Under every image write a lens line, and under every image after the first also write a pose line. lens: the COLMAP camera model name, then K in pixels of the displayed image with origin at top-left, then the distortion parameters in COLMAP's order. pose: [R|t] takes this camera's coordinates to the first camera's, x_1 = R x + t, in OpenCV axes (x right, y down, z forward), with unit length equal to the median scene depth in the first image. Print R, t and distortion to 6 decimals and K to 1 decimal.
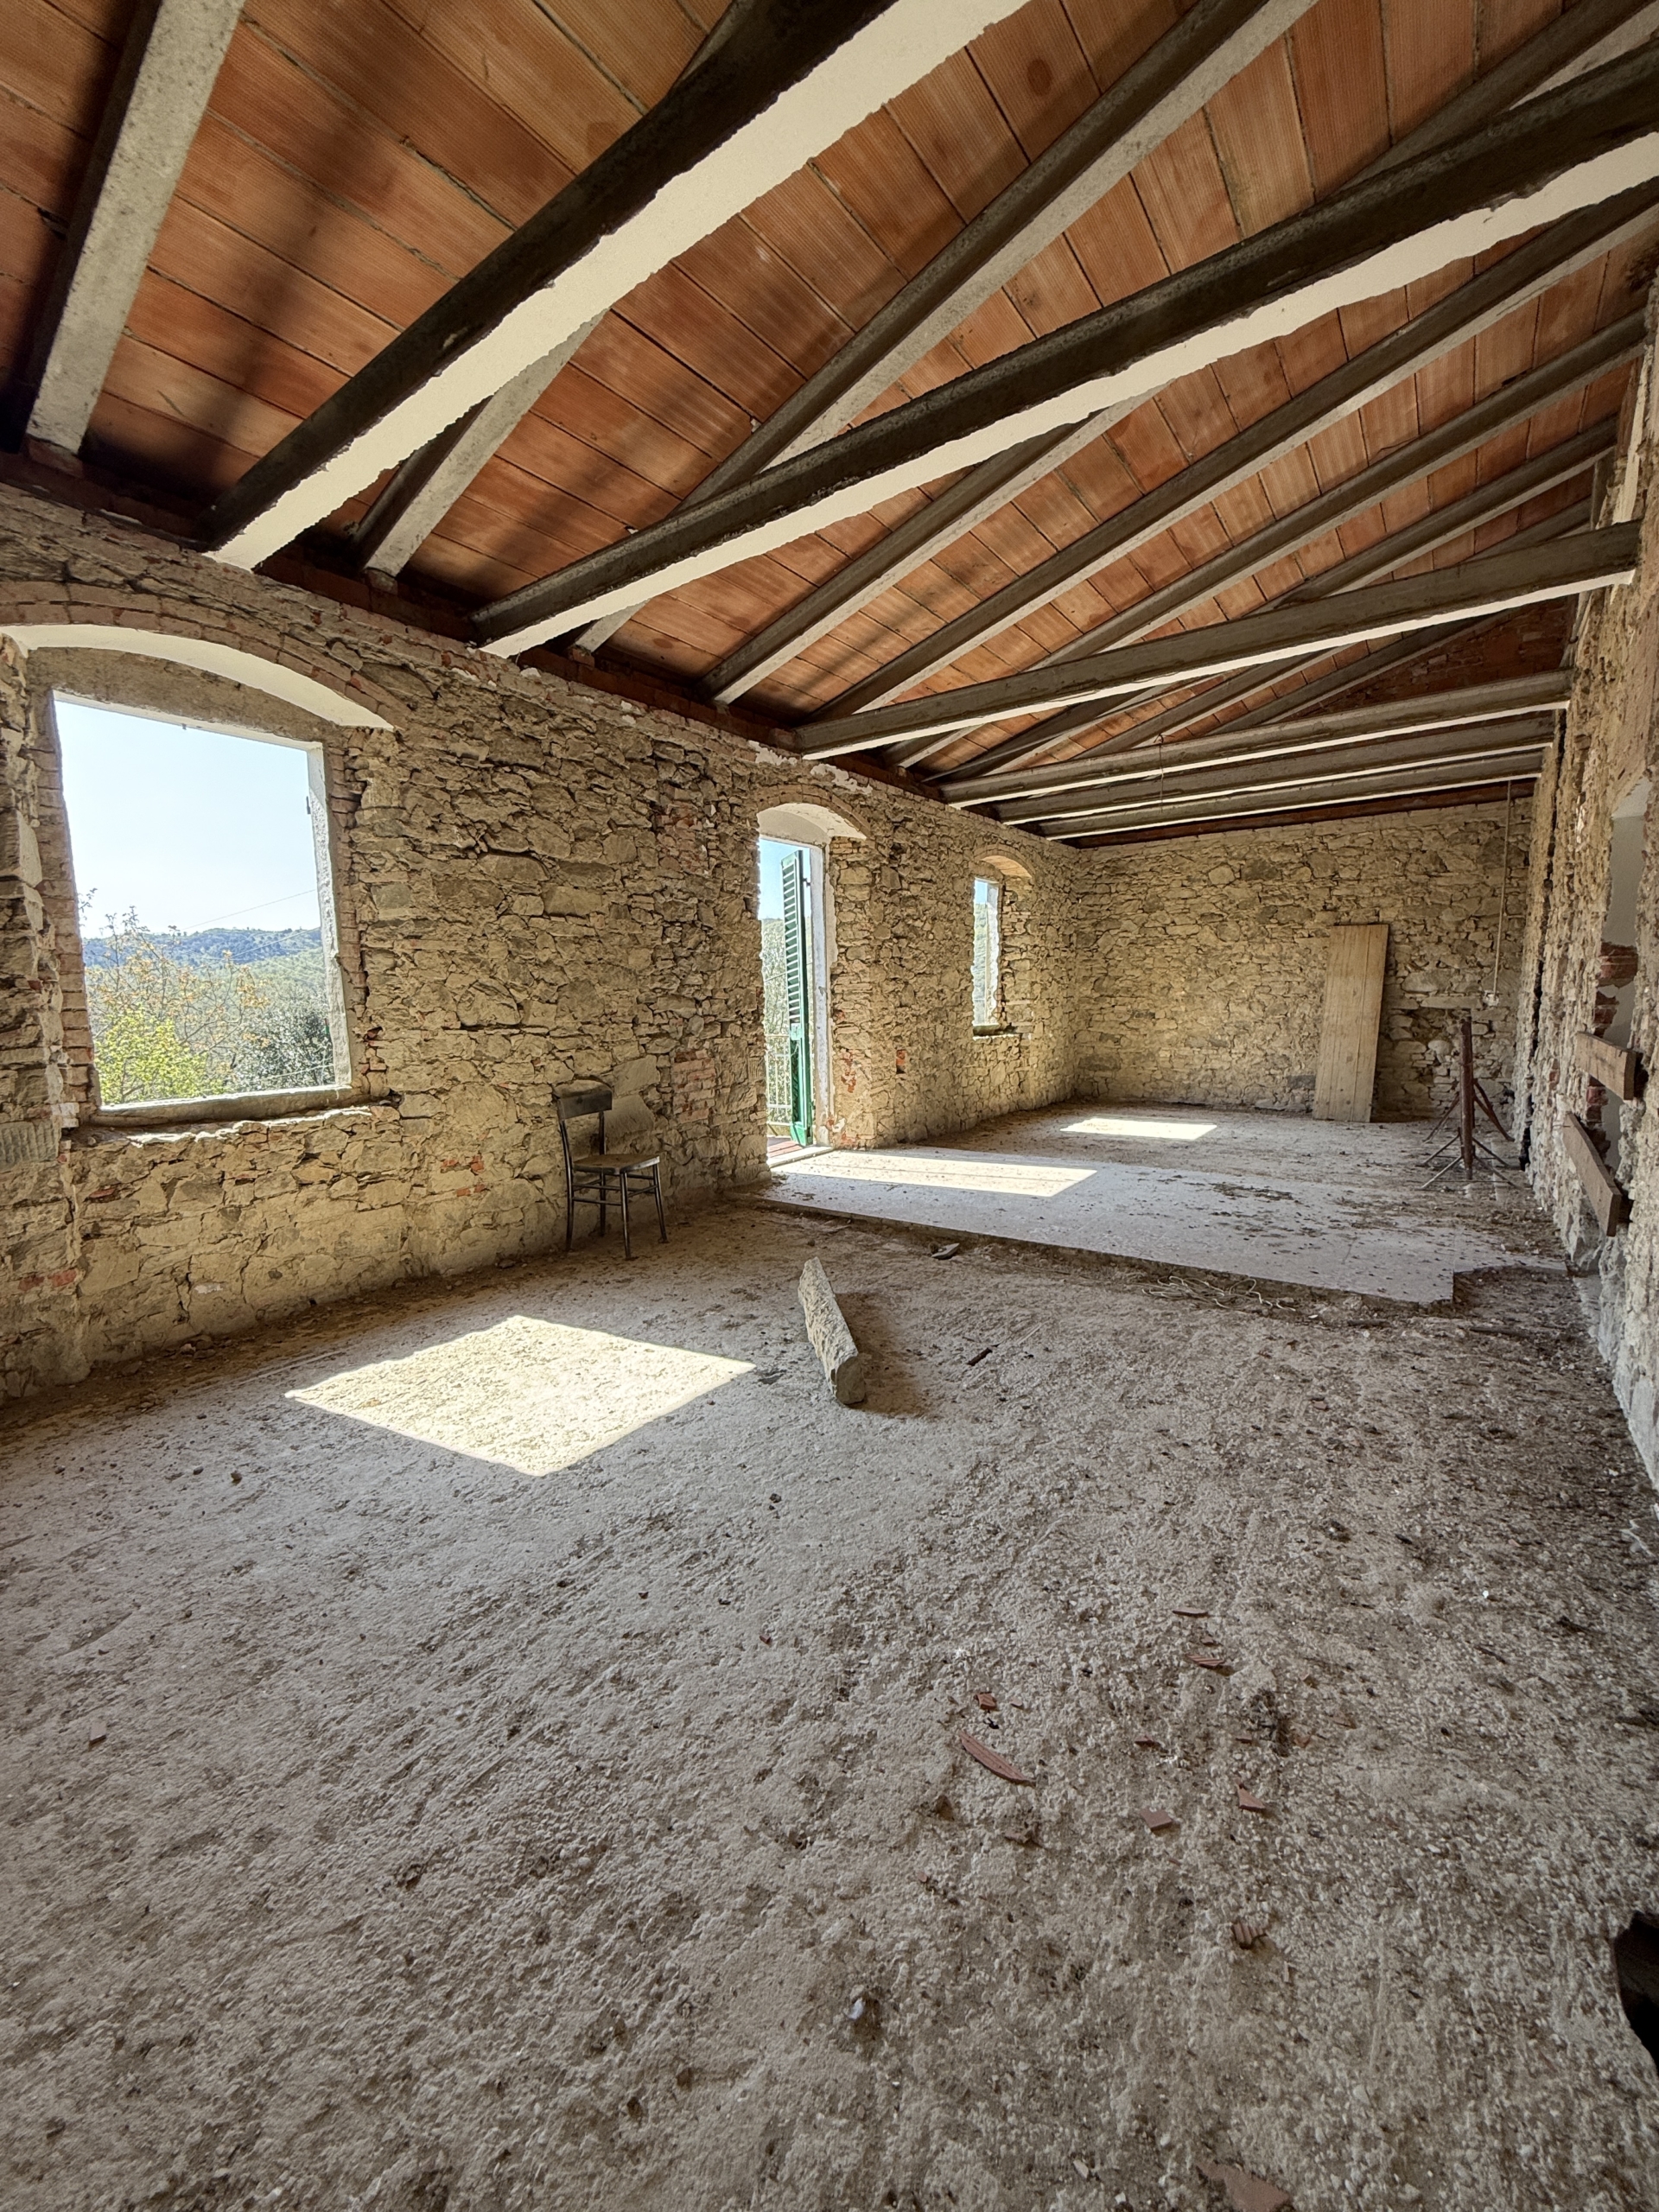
lens RADIAL K [[880.5, 0, 819.8], [0, 880.5, 1105.3], [0, 0, 1]] dist [-0.001503, 0.000217]
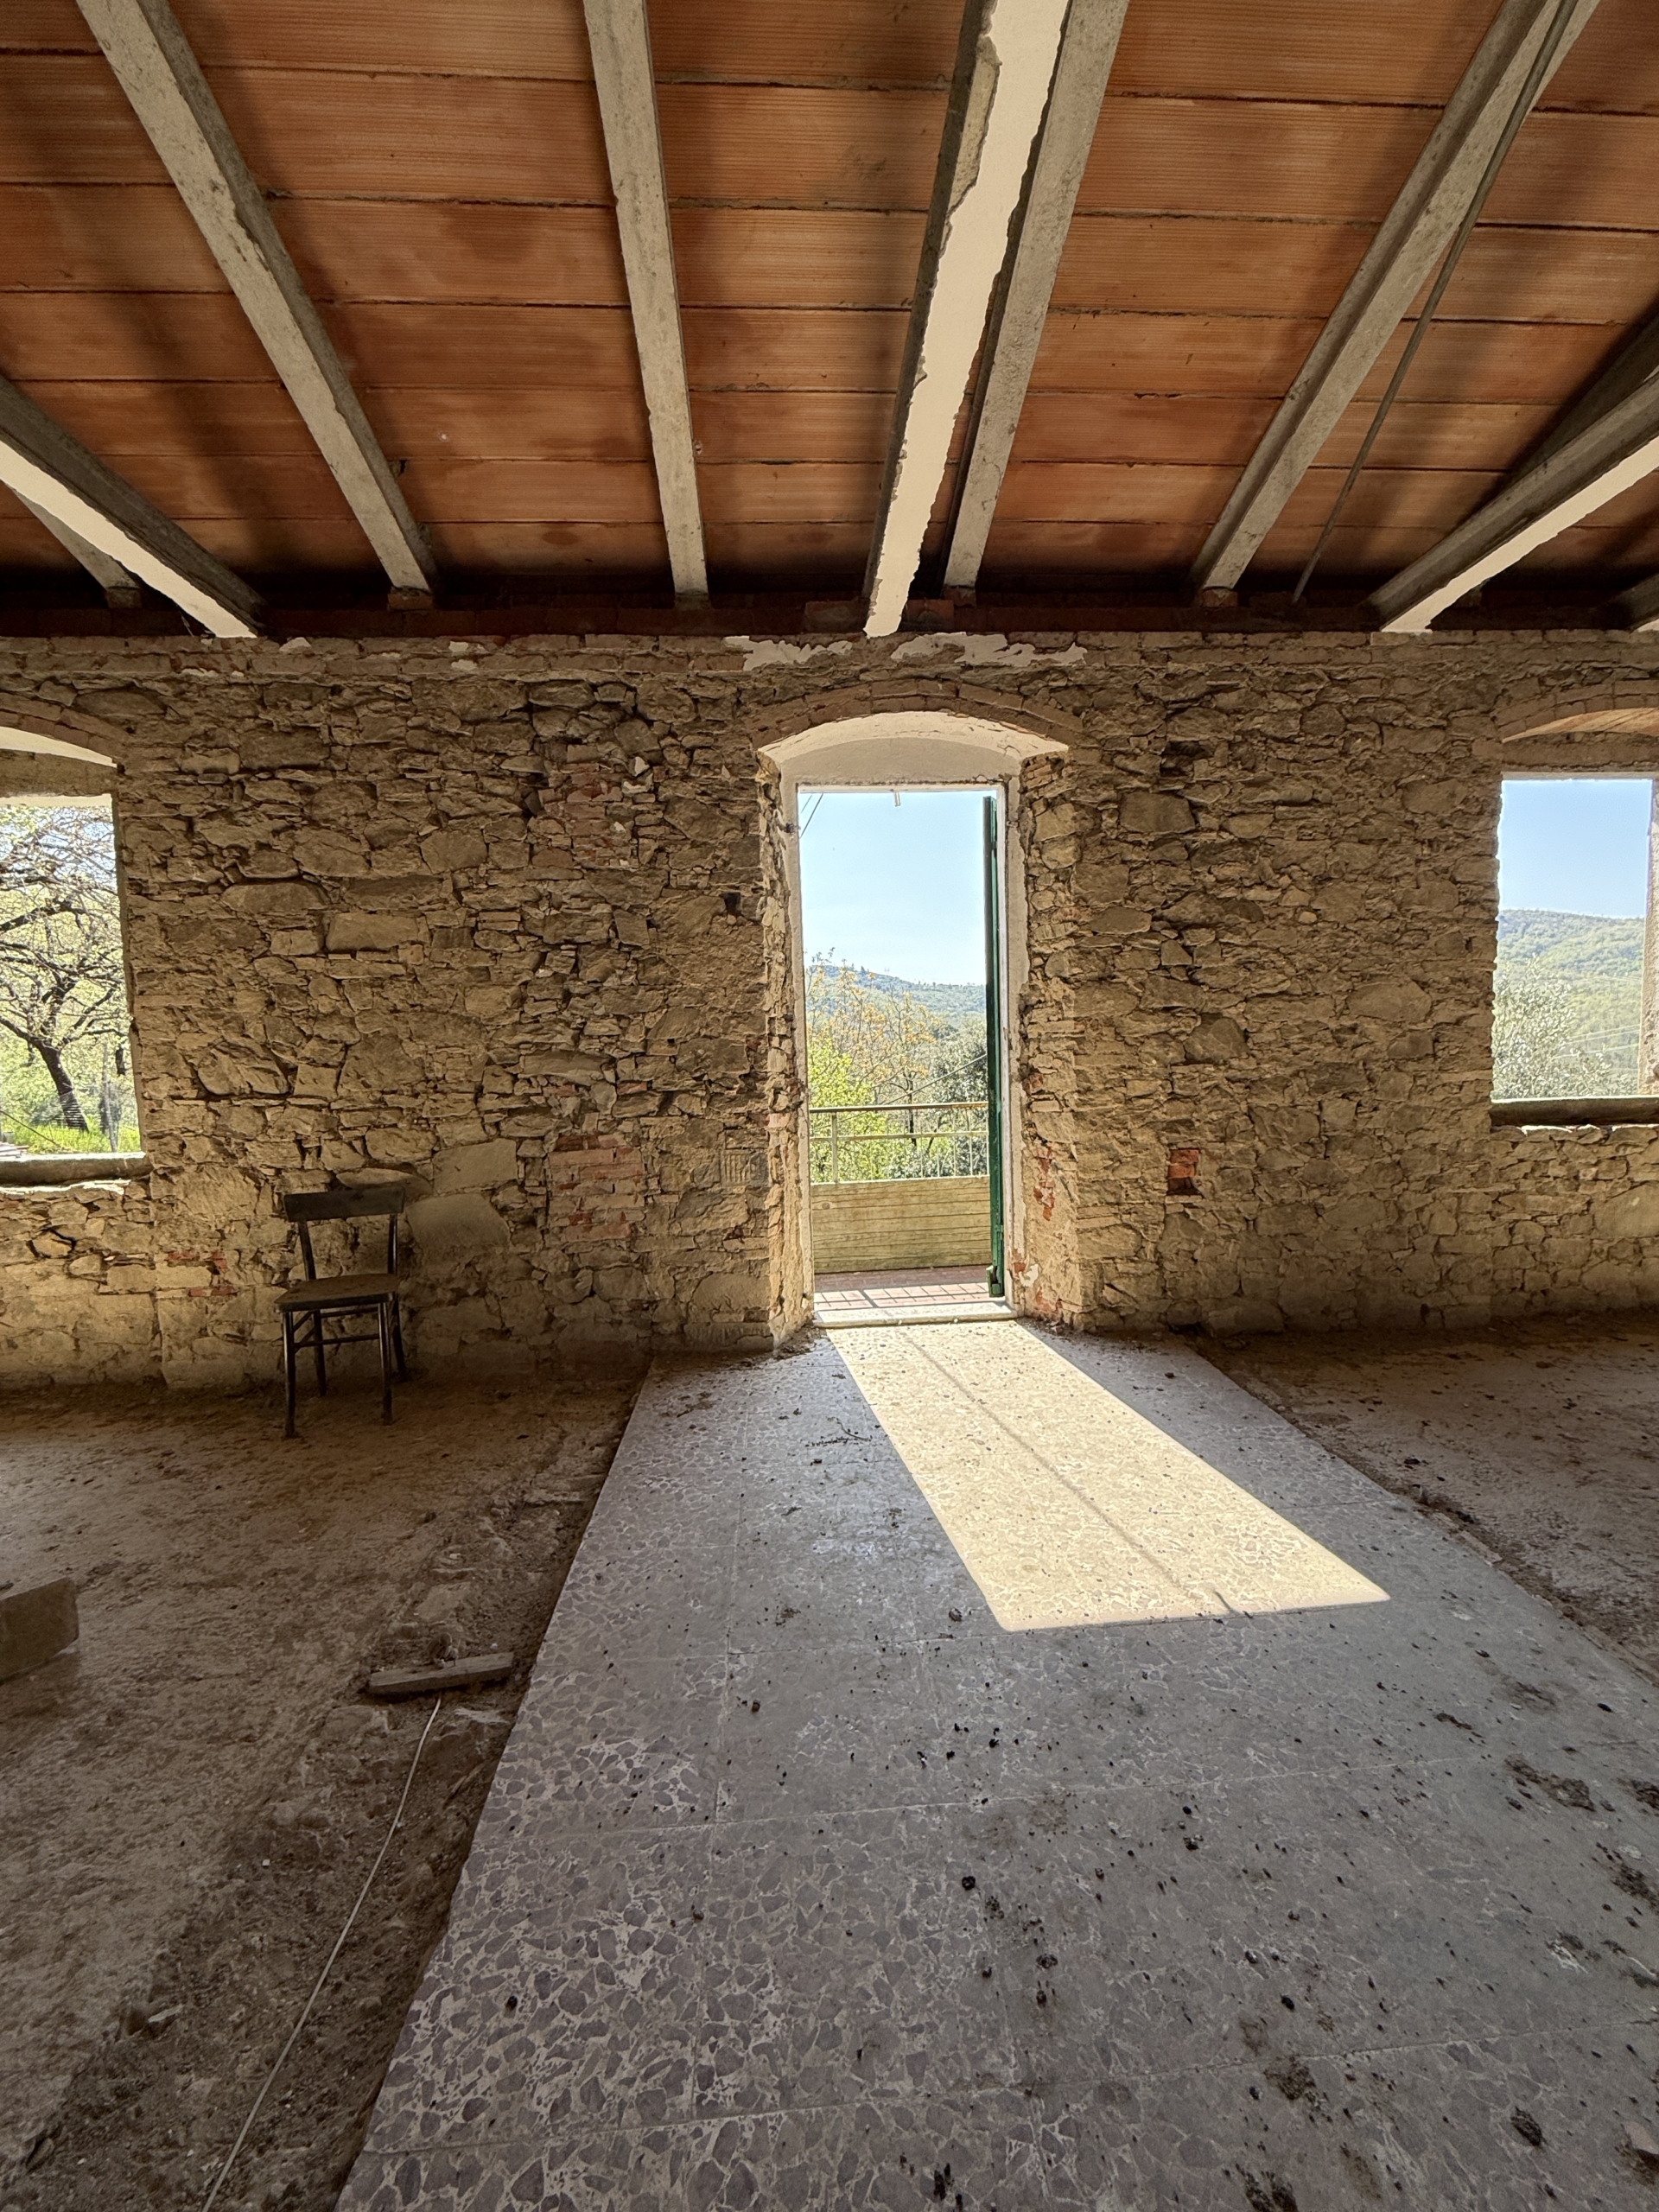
lens RADIAL K [[880.5, 0, 830.6], [0, 880.5, 1101.0], [0, 0, 1]] dist [-0.001503, 0.000217]
pose [[0.640403, 0.053816, -0.766151, 0.532252], [-0.078918, 0.996873, 0.004058, -0.116355], [0.763974, 0.057864, 0.642648, 0.793578]]
